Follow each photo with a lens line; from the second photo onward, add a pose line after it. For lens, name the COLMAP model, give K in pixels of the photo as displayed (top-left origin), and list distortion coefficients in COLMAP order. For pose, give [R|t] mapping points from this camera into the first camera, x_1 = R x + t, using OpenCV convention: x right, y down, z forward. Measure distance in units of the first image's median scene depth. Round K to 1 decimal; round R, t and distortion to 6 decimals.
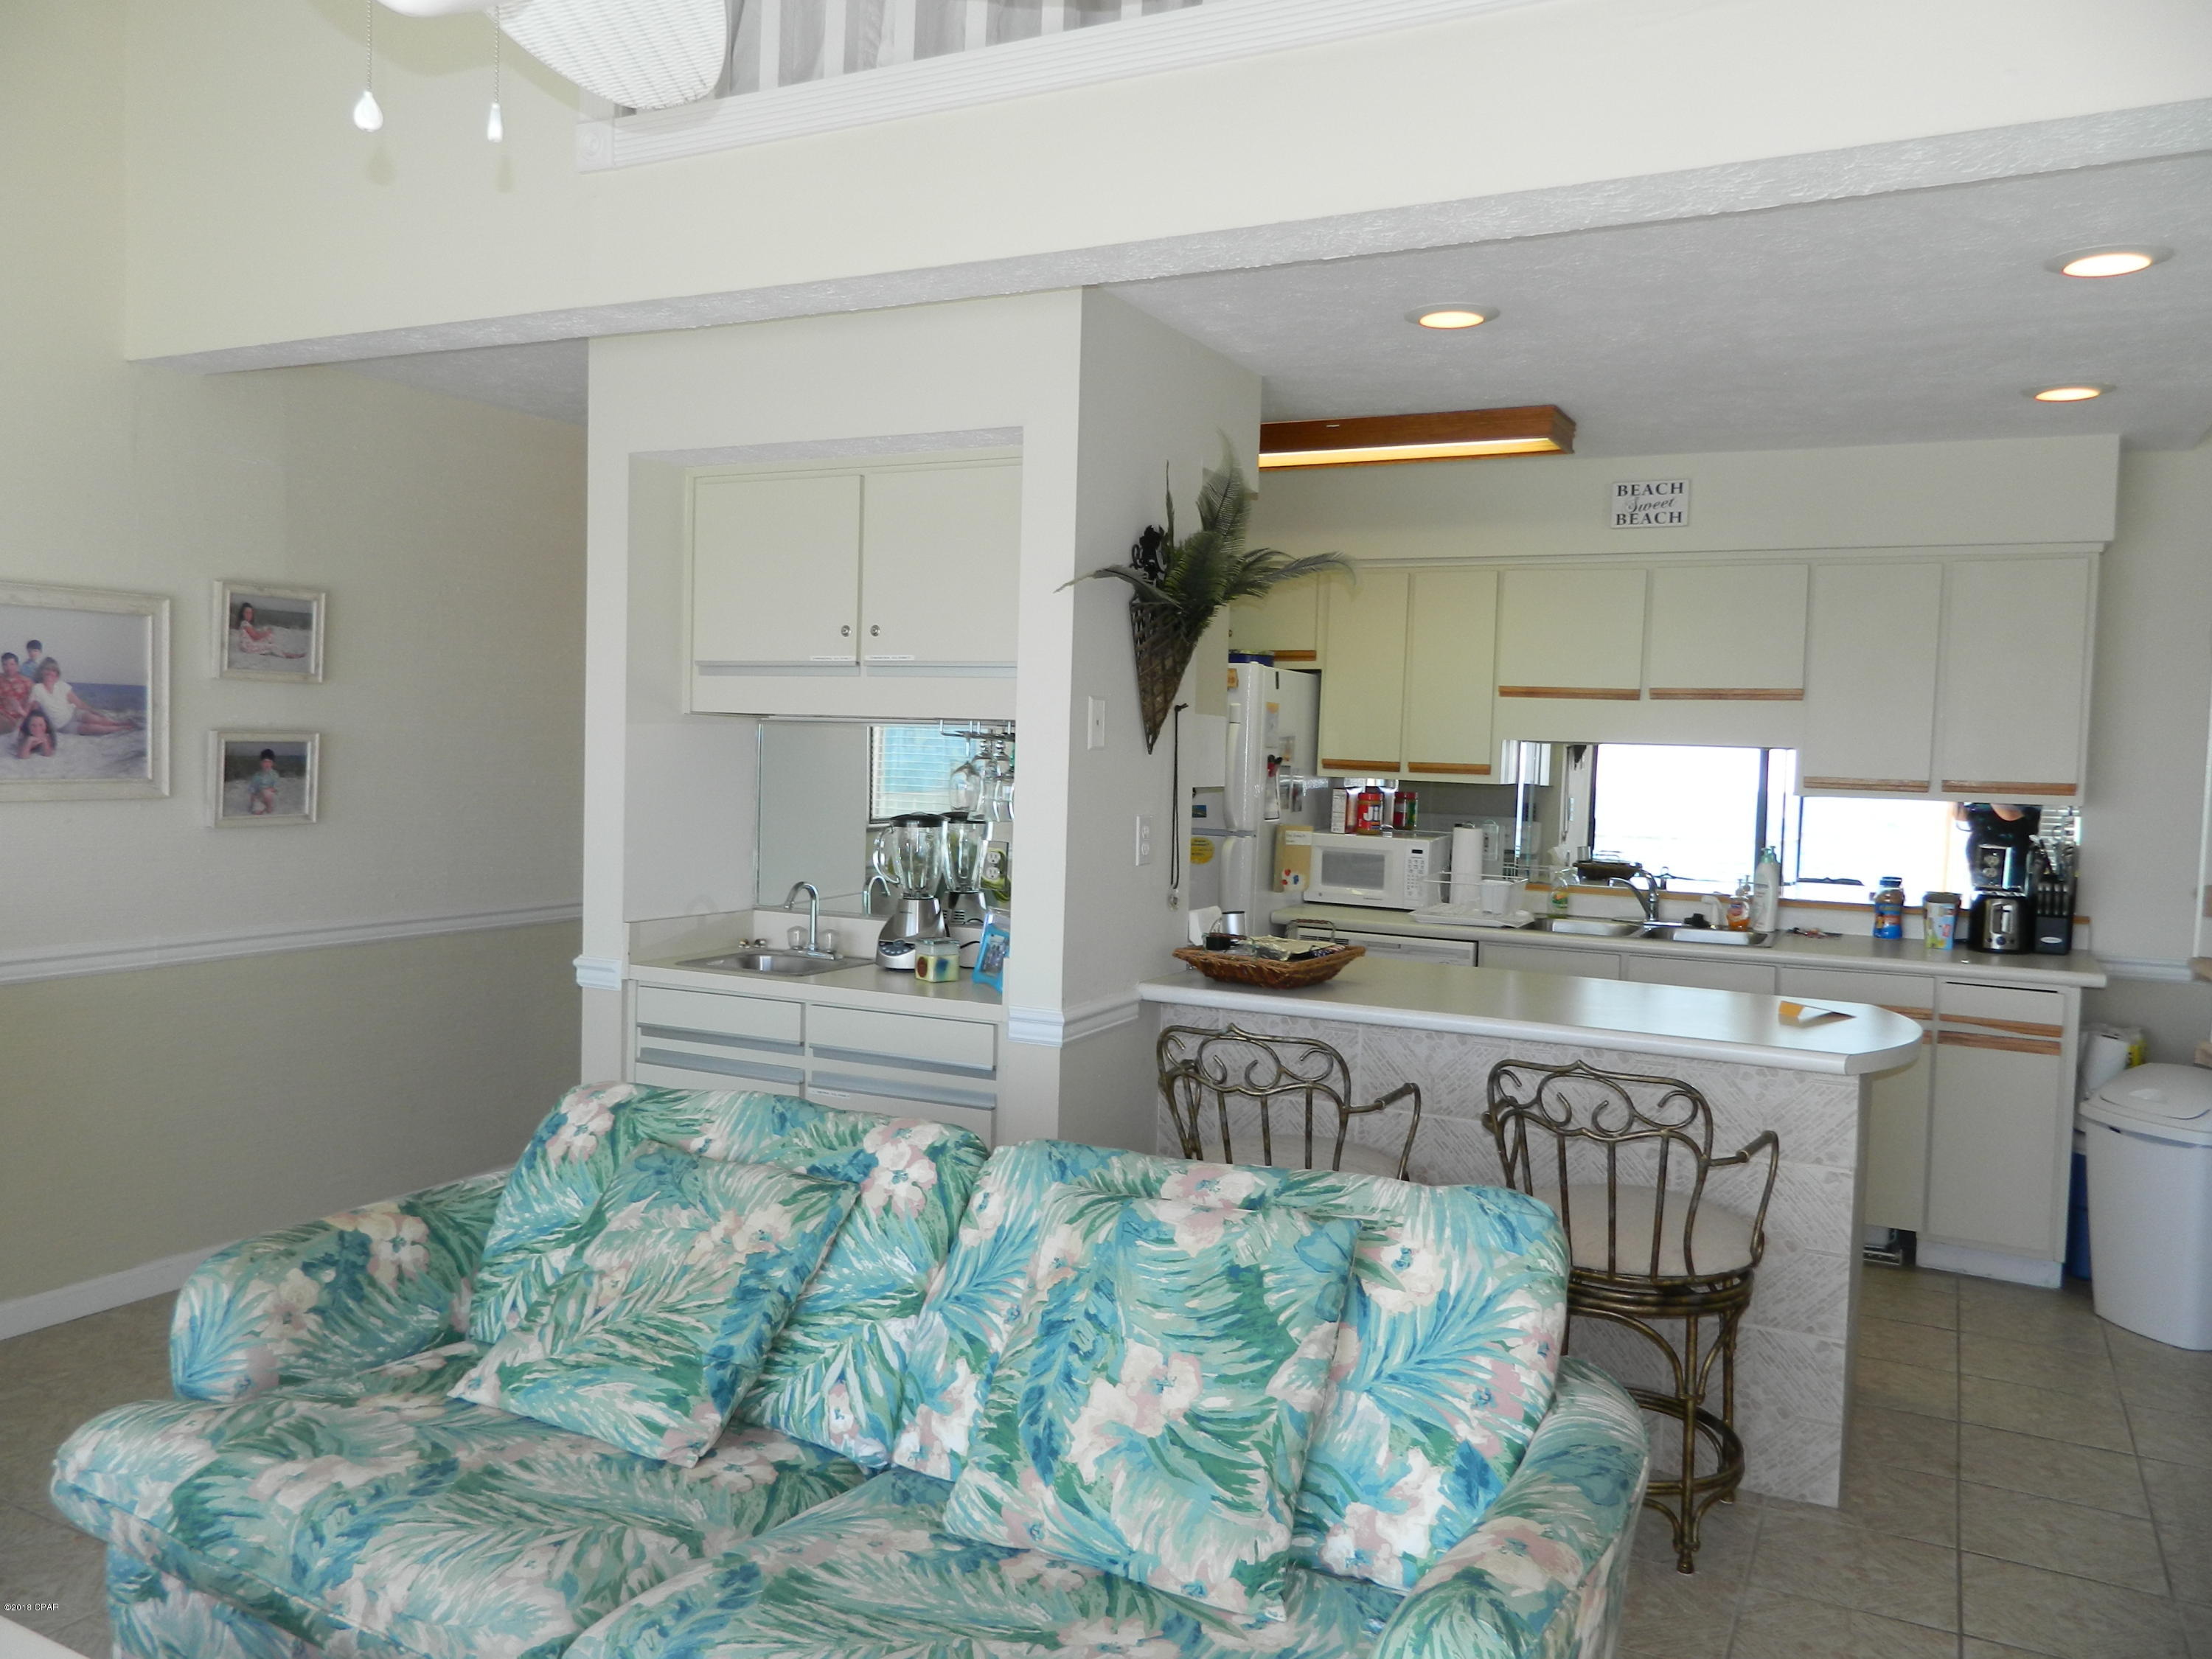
lens RADIAL K [[1647.5, 0, 1101.6], [0, 1647.5, 821.5], [0, 0, 1]] dist [0.018911, -0.014899]
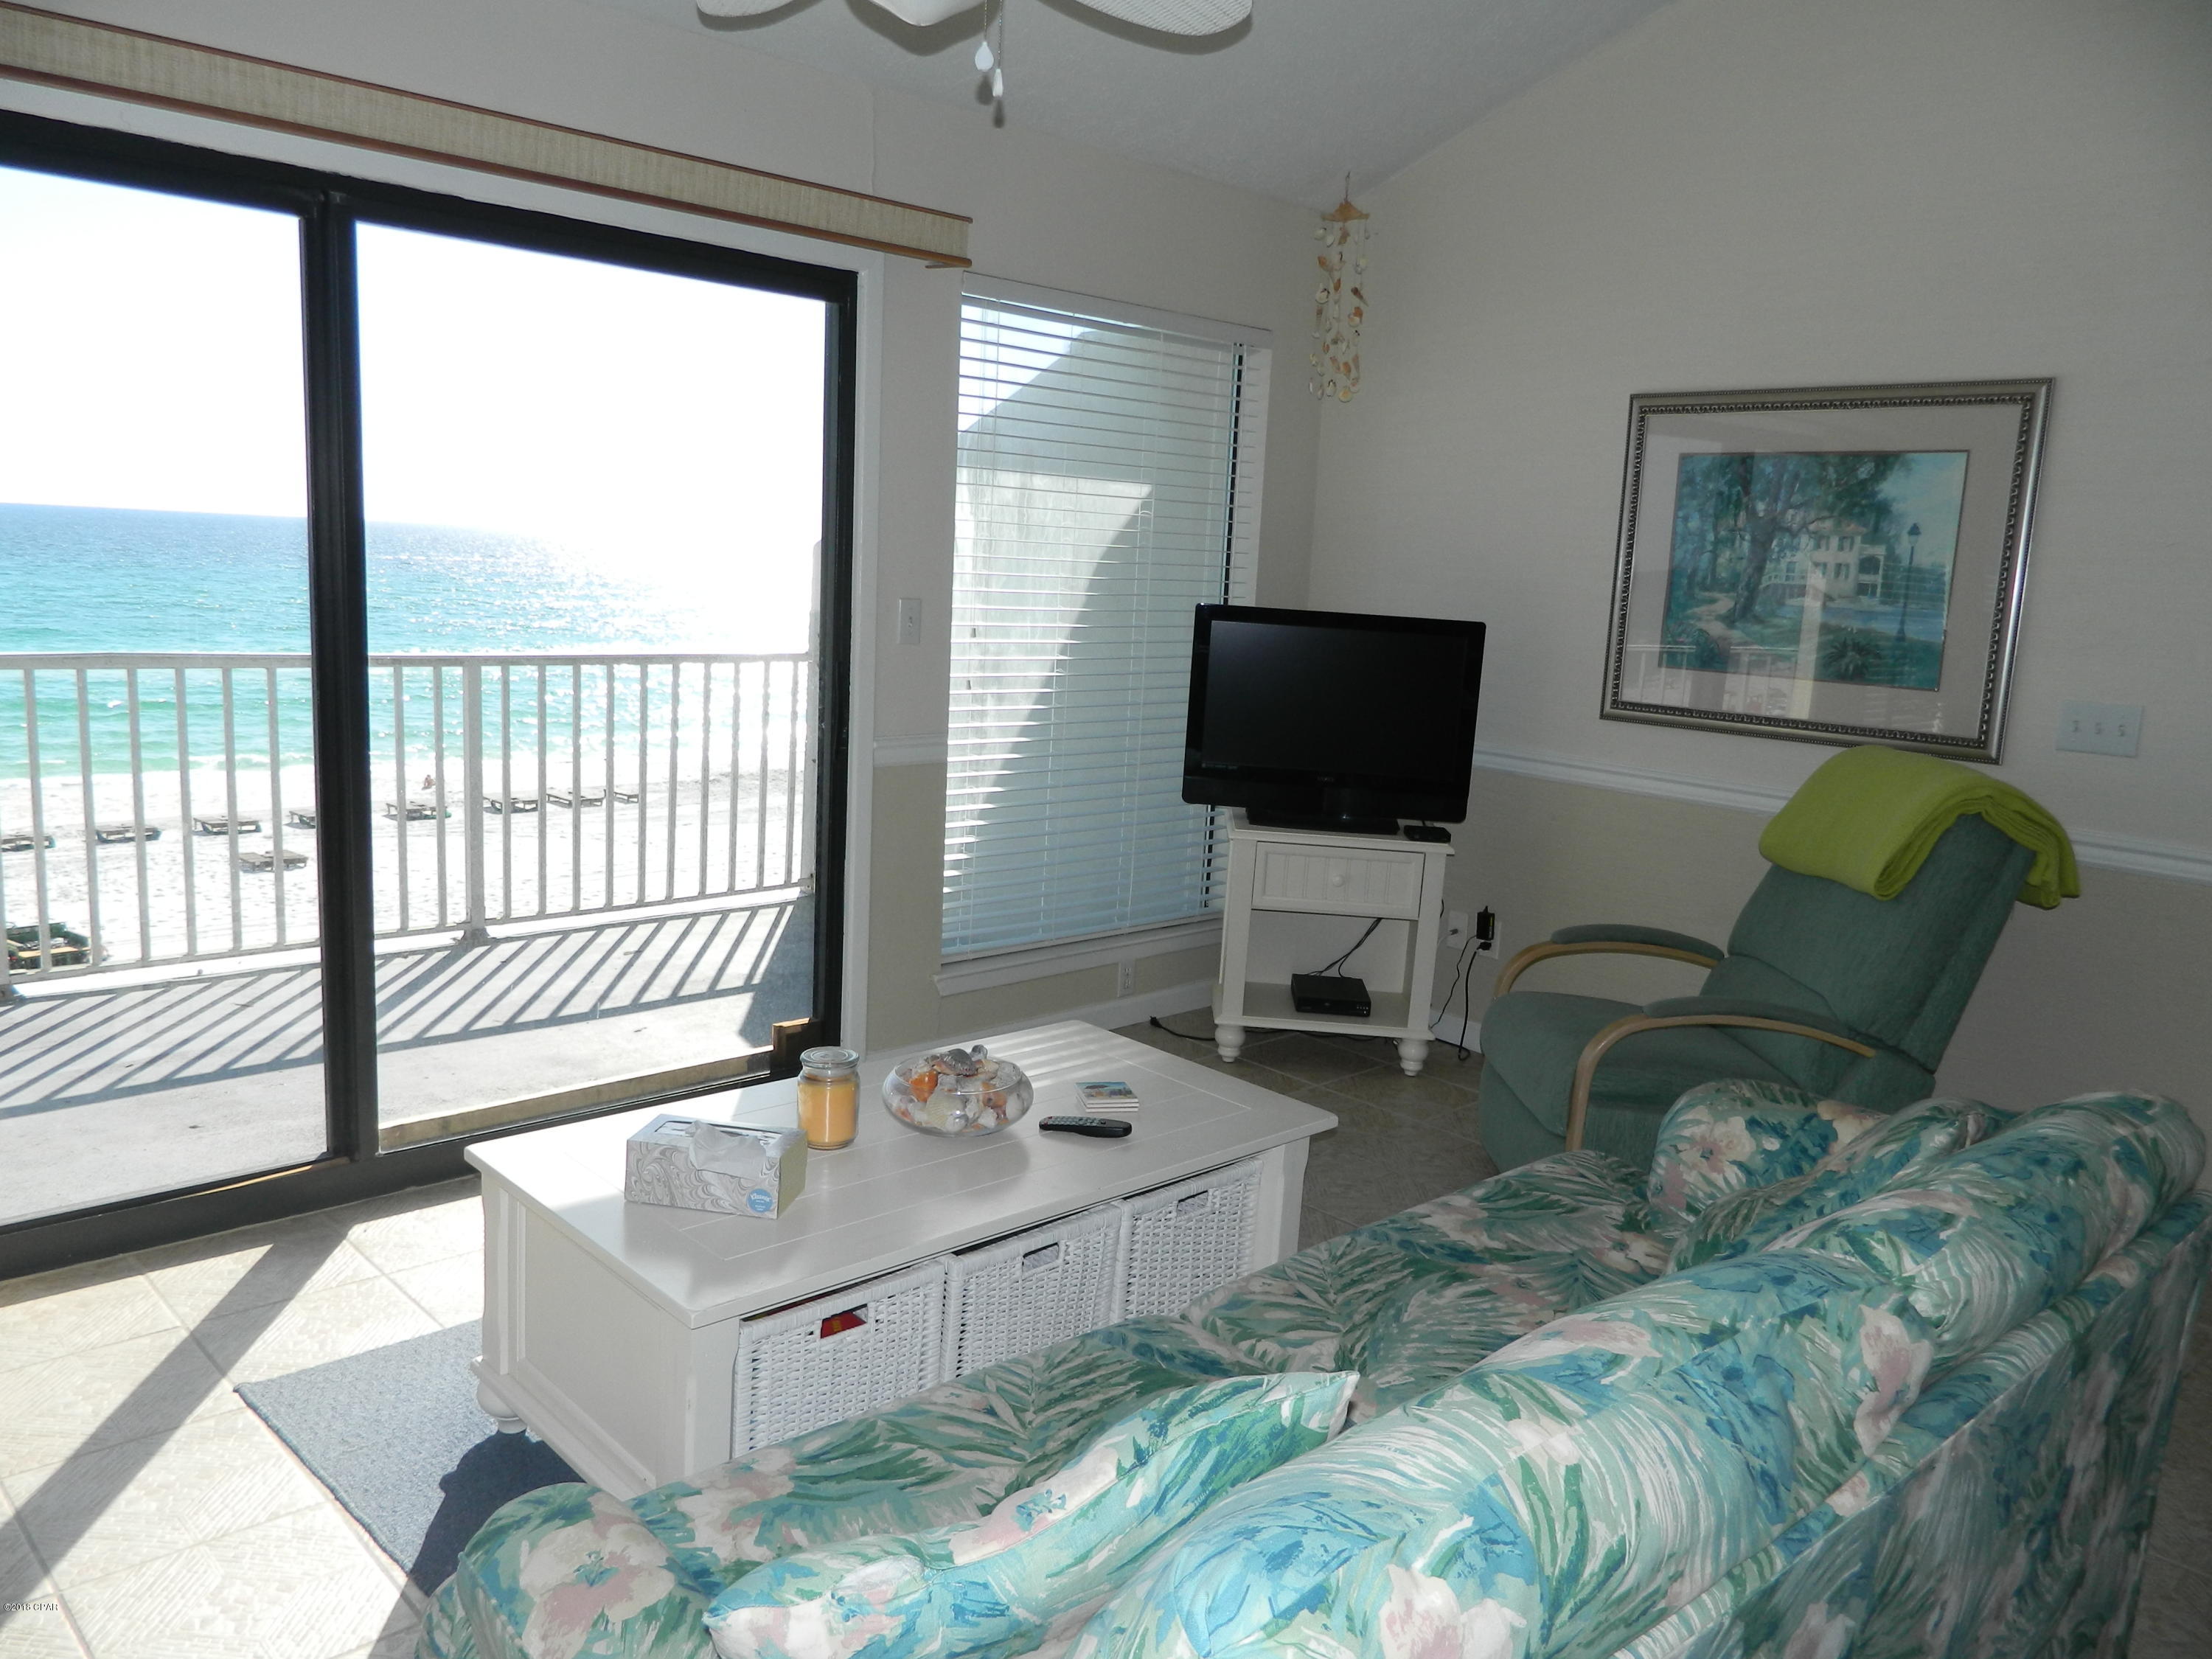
lens RADIAL K [[1647.5, 0, 1095.3], [0, 1647.5, 831.9], [0, 0, 1]] dist [0.018911, -0.014899]
pose [[-0.315450, 0.115891, -0.941839, 0.525044], [-0.104045, 0.982307, 0.155718, -0.011139], [0.943221, 0.147115, -0.297811, 0.871417]]
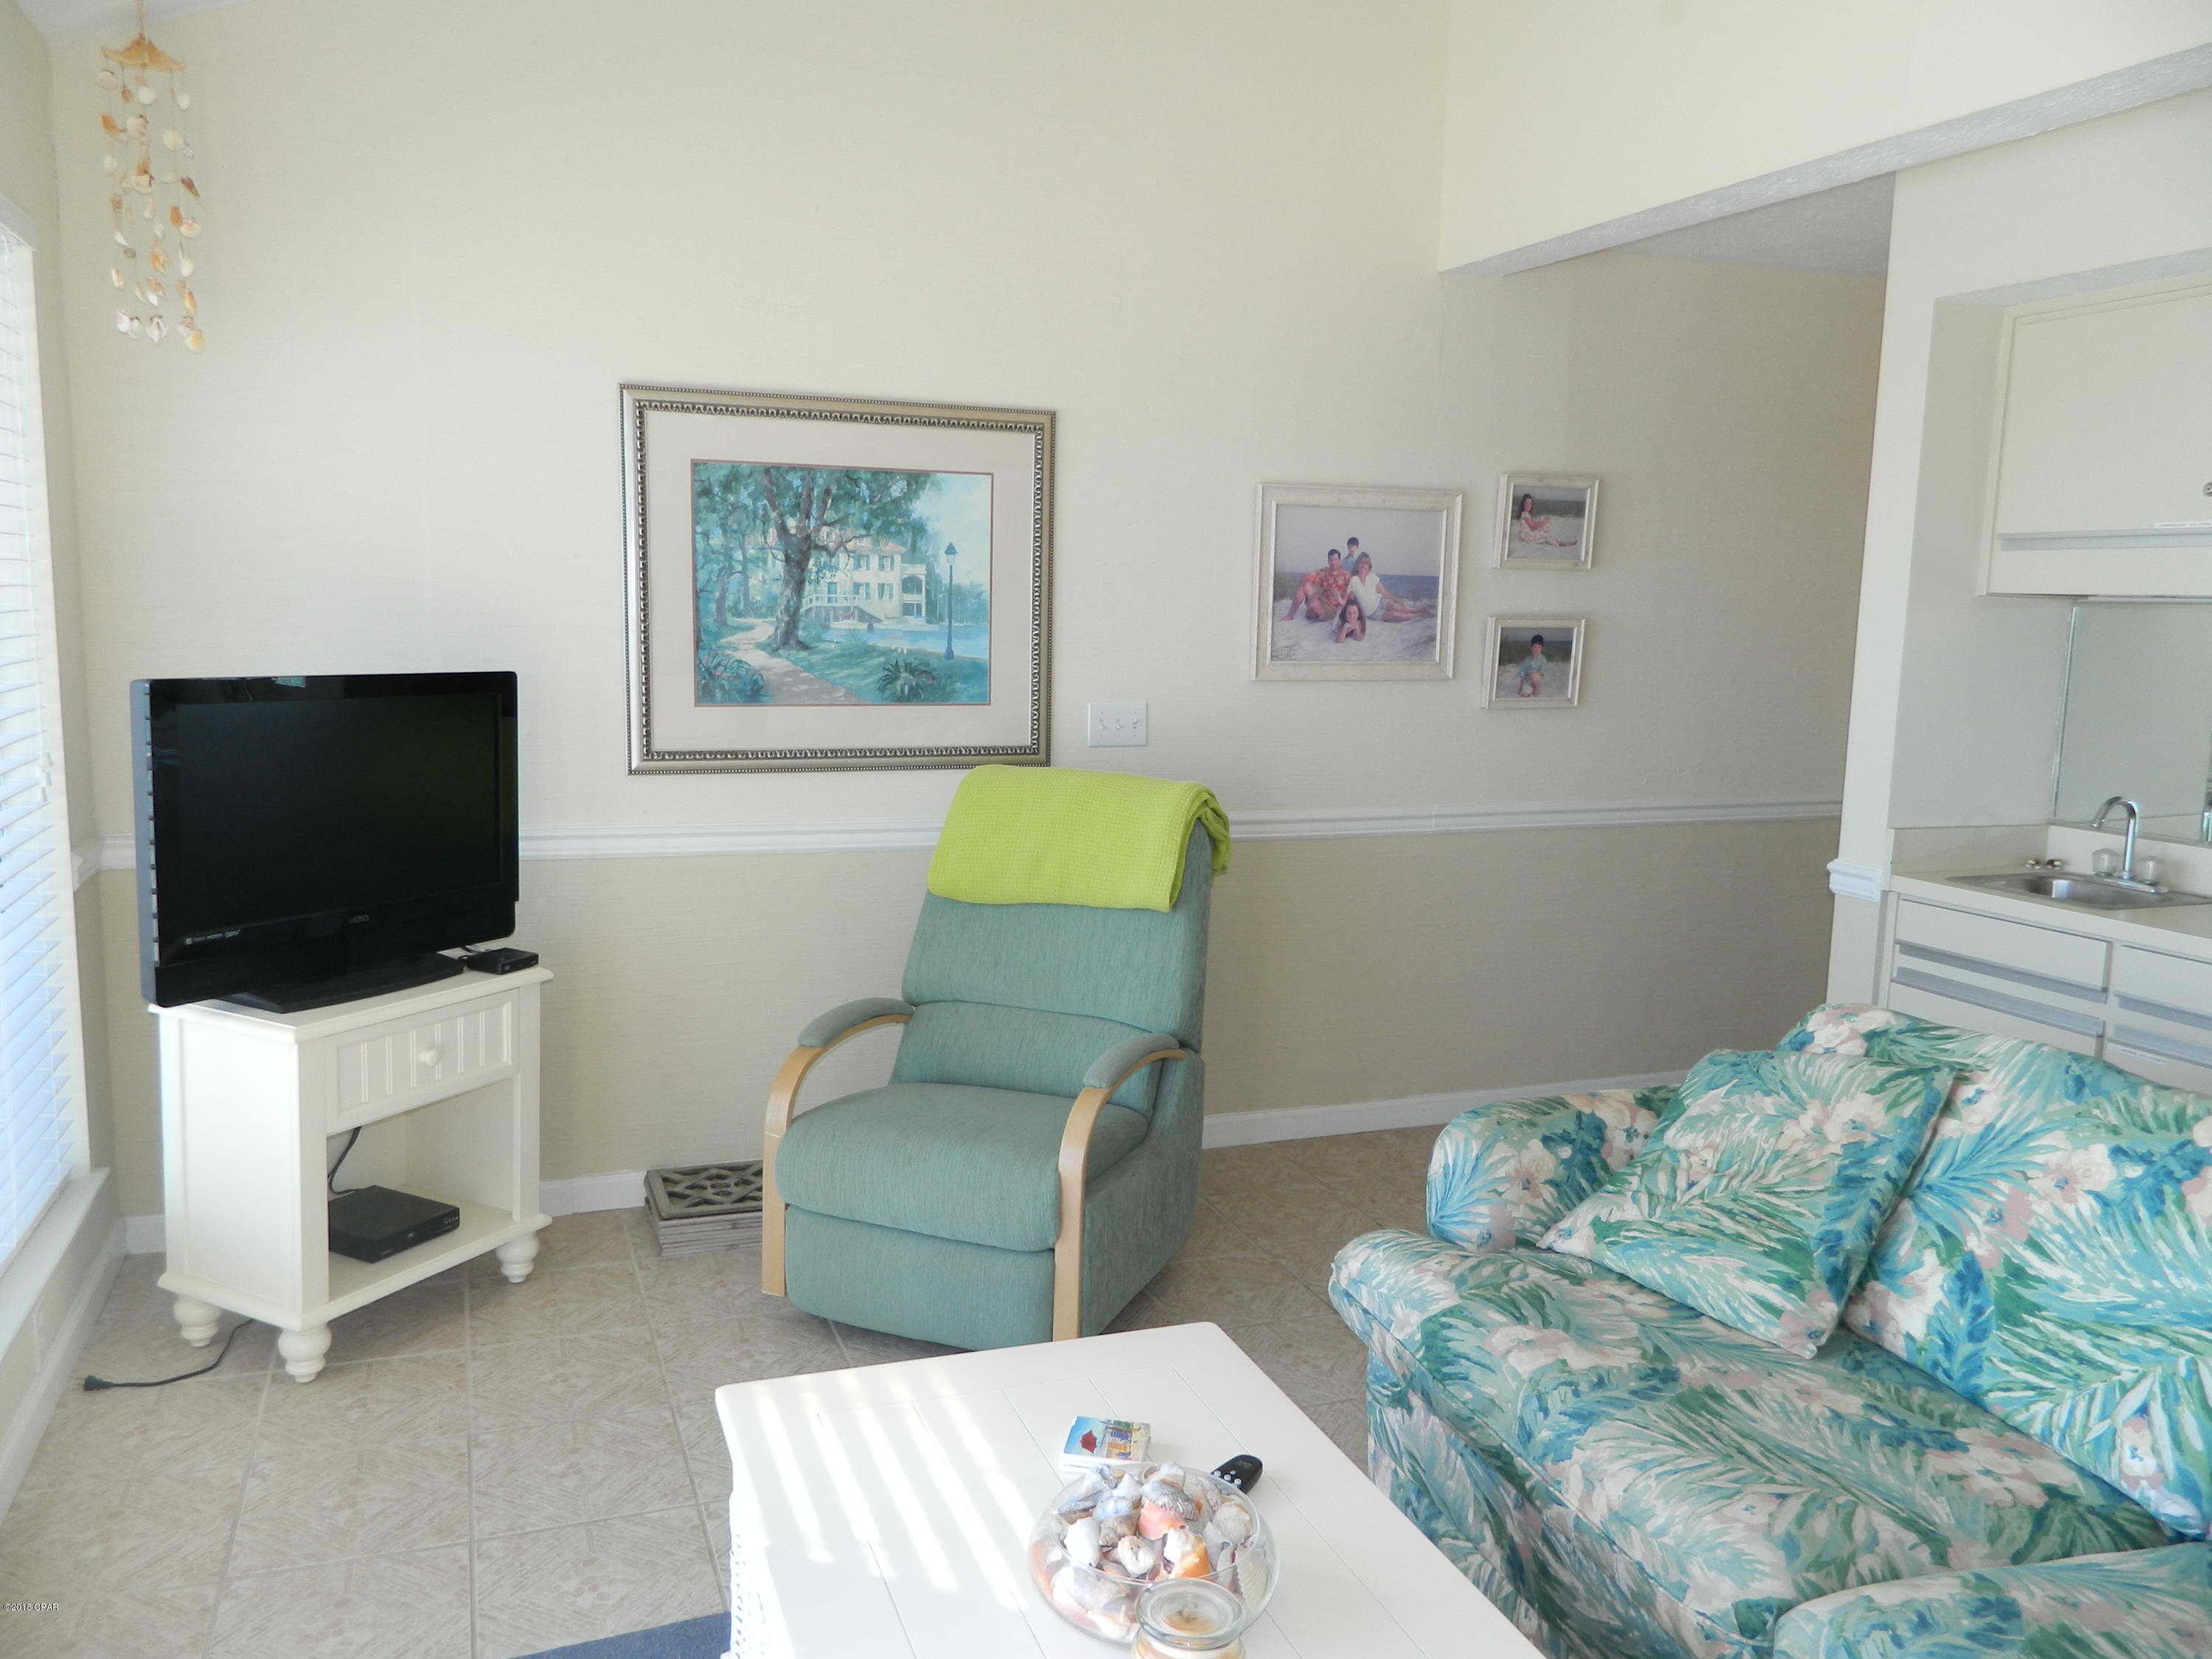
lens RADIAL K [[1647.5, 0, 1101.9], [0, 1647.5, 823.5], [0, 0, 1]] dist [0.018911, -0.014899]
pose [[0.749605, 0.080479, -0.656974, -0.025407], [-0.033364, 0.995913, 0.083931, -0.005163], [0.661043, -0.040996, 0.749227, 0.049041]]
